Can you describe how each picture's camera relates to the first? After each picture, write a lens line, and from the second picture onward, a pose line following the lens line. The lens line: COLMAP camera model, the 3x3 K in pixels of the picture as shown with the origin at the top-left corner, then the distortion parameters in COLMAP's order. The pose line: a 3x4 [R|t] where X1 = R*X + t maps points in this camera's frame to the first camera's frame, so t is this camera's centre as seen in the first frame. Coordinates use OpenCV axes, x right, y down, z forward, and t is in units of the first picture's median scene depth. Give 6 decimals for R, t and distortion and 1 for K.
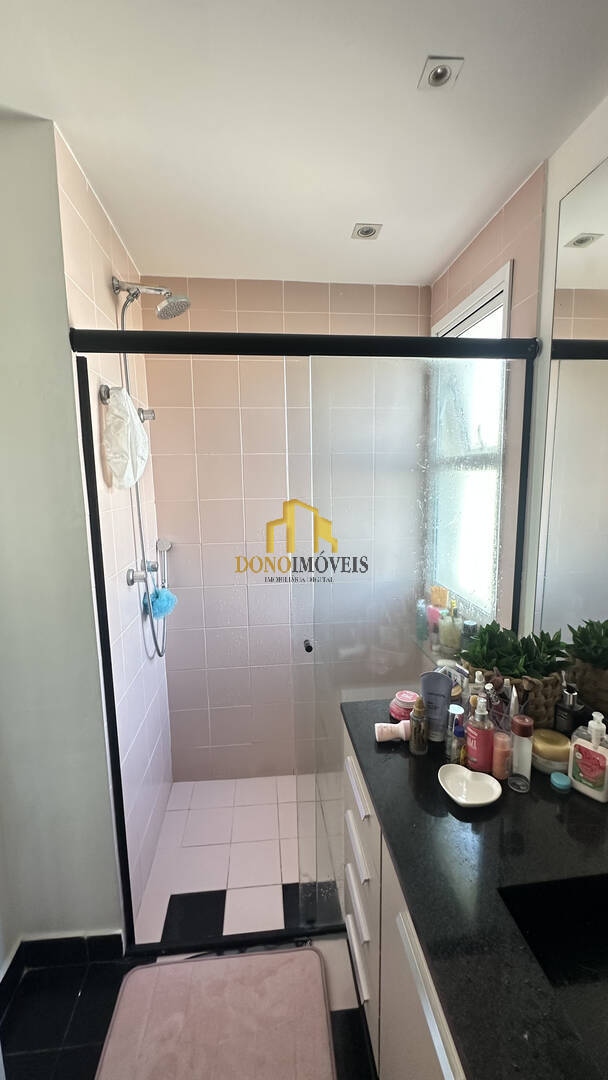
lens RADIAL K [[434.5, 0, 306.7], [0, 434.5, 539.5], [0, 0, 1]] dist [0.001574, 0.000643]
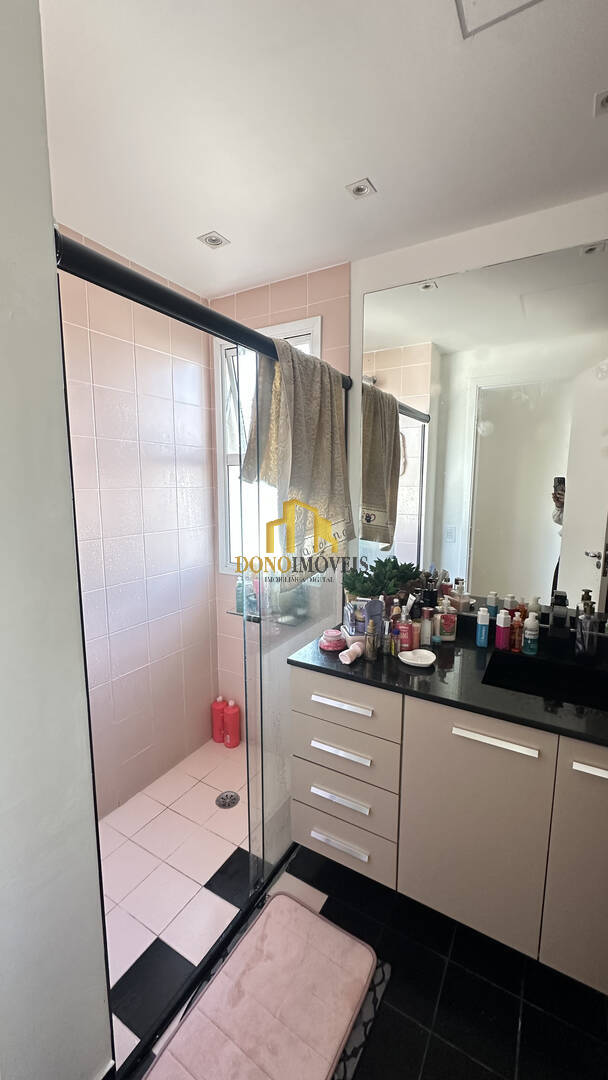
lens RADIAL K [[434.5, 0, 306.7], [0, 434.5, 539.5], [0, 0, 1]] dist [0.001574, 0.000643]
pose [[0.584852, -0.097115, 0.805305, -0.772492], [0.105793, 0.993459, 0.042973, 0.014999], [-0.804211, 0.060063, 0.591301, 0.247492]]
